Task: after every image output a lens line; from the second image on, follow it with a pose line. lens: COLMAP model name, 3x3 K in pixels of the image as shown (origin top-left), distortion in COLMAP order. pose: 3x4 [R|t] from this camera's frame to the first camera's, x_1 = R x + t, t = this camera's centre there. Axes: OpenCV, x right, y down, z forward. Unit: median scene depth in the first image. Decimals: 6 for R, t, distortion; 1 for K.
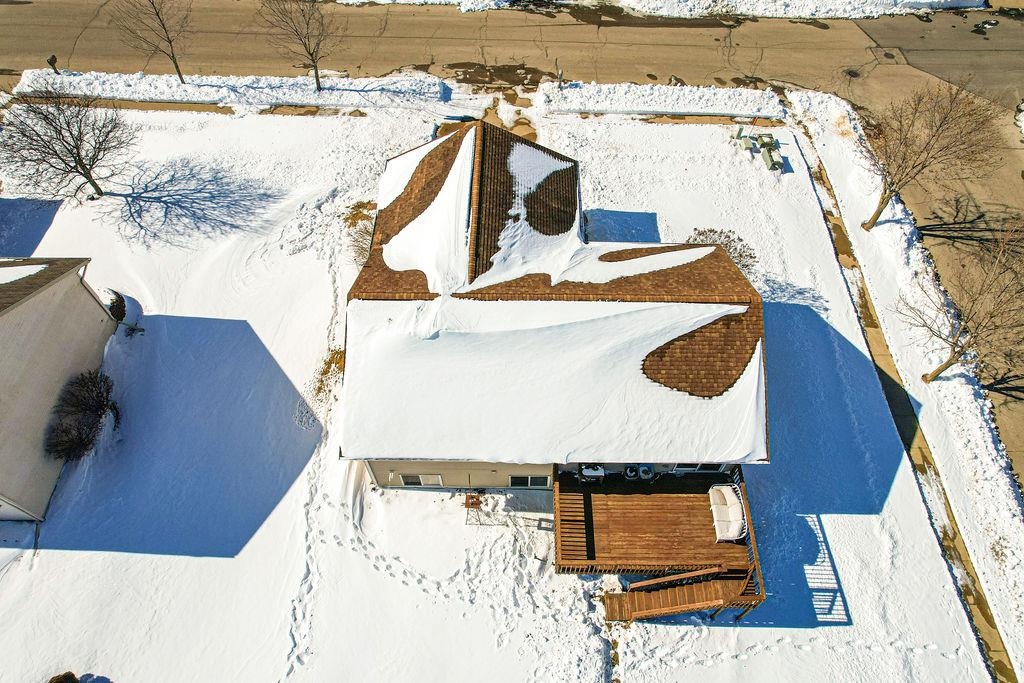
lens RADIAL K [[651.6, 0, 515.8], [0, 651.6, 342.1], [0, 0, 1]] dist [-0.072226, 0.058666]
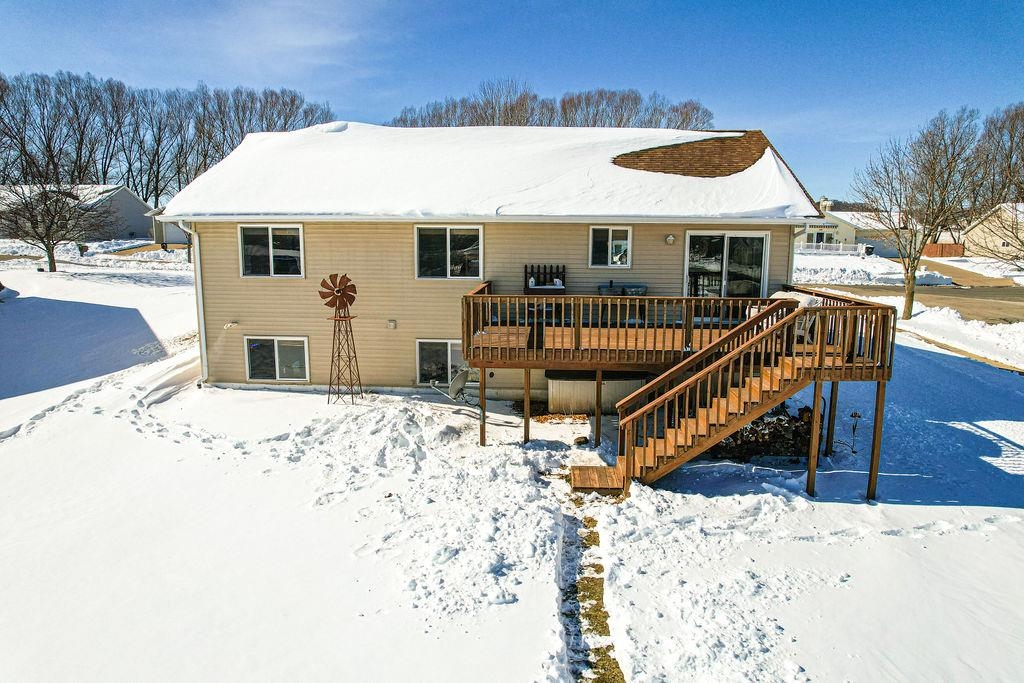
lens RADIAL K [[651.6, 0, 516.1], [0, 651.6, 346.8], [0, 0, 1]] dist [-0.072226, 0.058666]
pose [[0.998370, 0.010481, -0.056098, 0.124695], [-0.046955, 0.709545, -0.703094, 0.669725], [0.032434, 0.704582, 0.708881, 0.600318]]
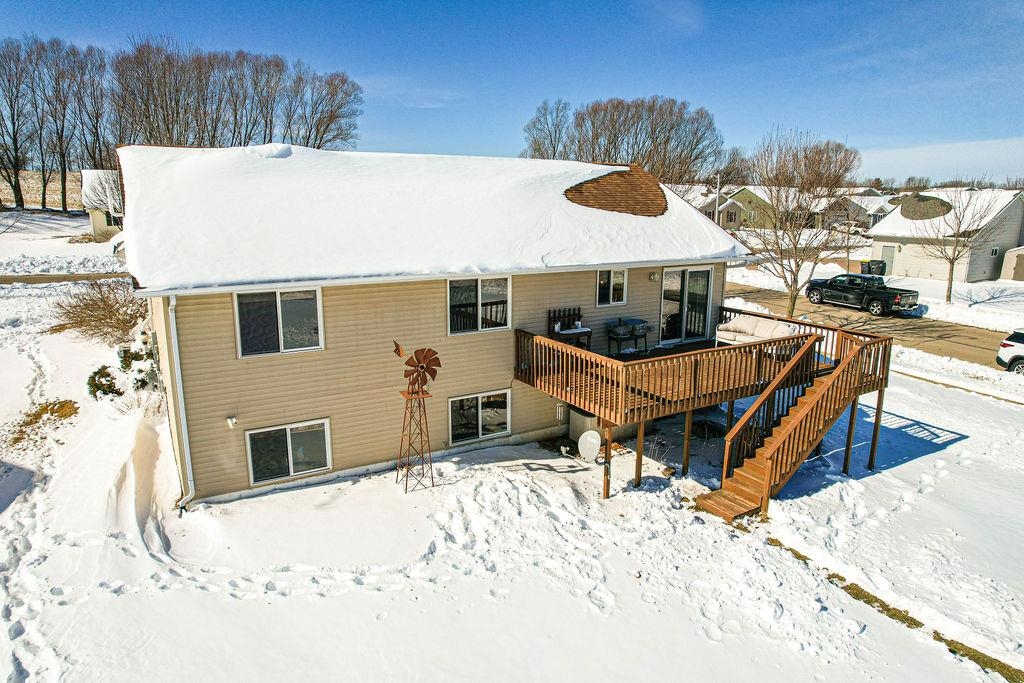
lens RADIAL K [[651.6, 0, 516.1], [0, 651.6, 344.9], [0, 0, 1]] dist [-0.072226, 0.058666]
pose [[0.851068, -0.114391, 0.512443, -0.259238], [0.425643, 0.721760, -0.545793, 0.533639], [-0.307427, 0.682625, 0.662957, 0.598188]]
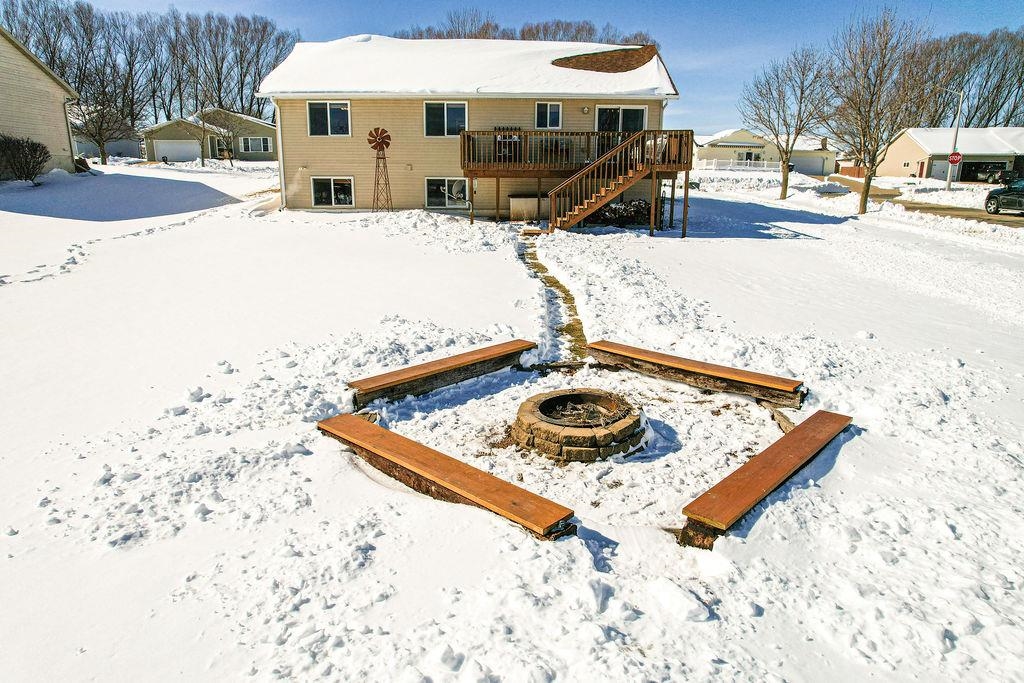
lens RADIAL K [[651.6, 0, 516.0], [0, 651.6, 342.3], [0, 0, 1]] dist [-0.072226, 0.058666]
pose [[0.999991, 0.003889, 0.001955, 0.128858], [-0.001723, 0.766124, -0.642691, 1.051314], [-0.003997, 0.642681, 0.766123, 0.447995]]
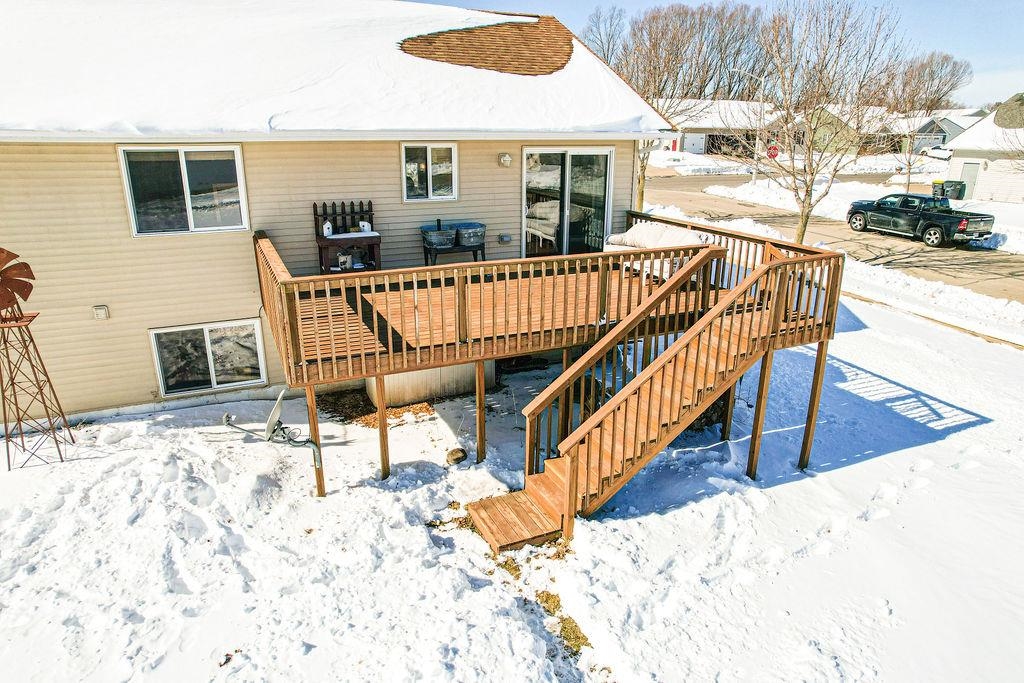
lens RADIAL K [[651.6, 0, 515.4], [0, 651.6, 345.8], [0, 0, 1]] dist [-0.072226, 0.058666]
pose [[0.907068, -0.132520, 0.399582, 0.036470], [0.340520, 0.789058, -0.511306, 0.509336], [-0.247535, 0.599855, 0.760855, 0.689430]]
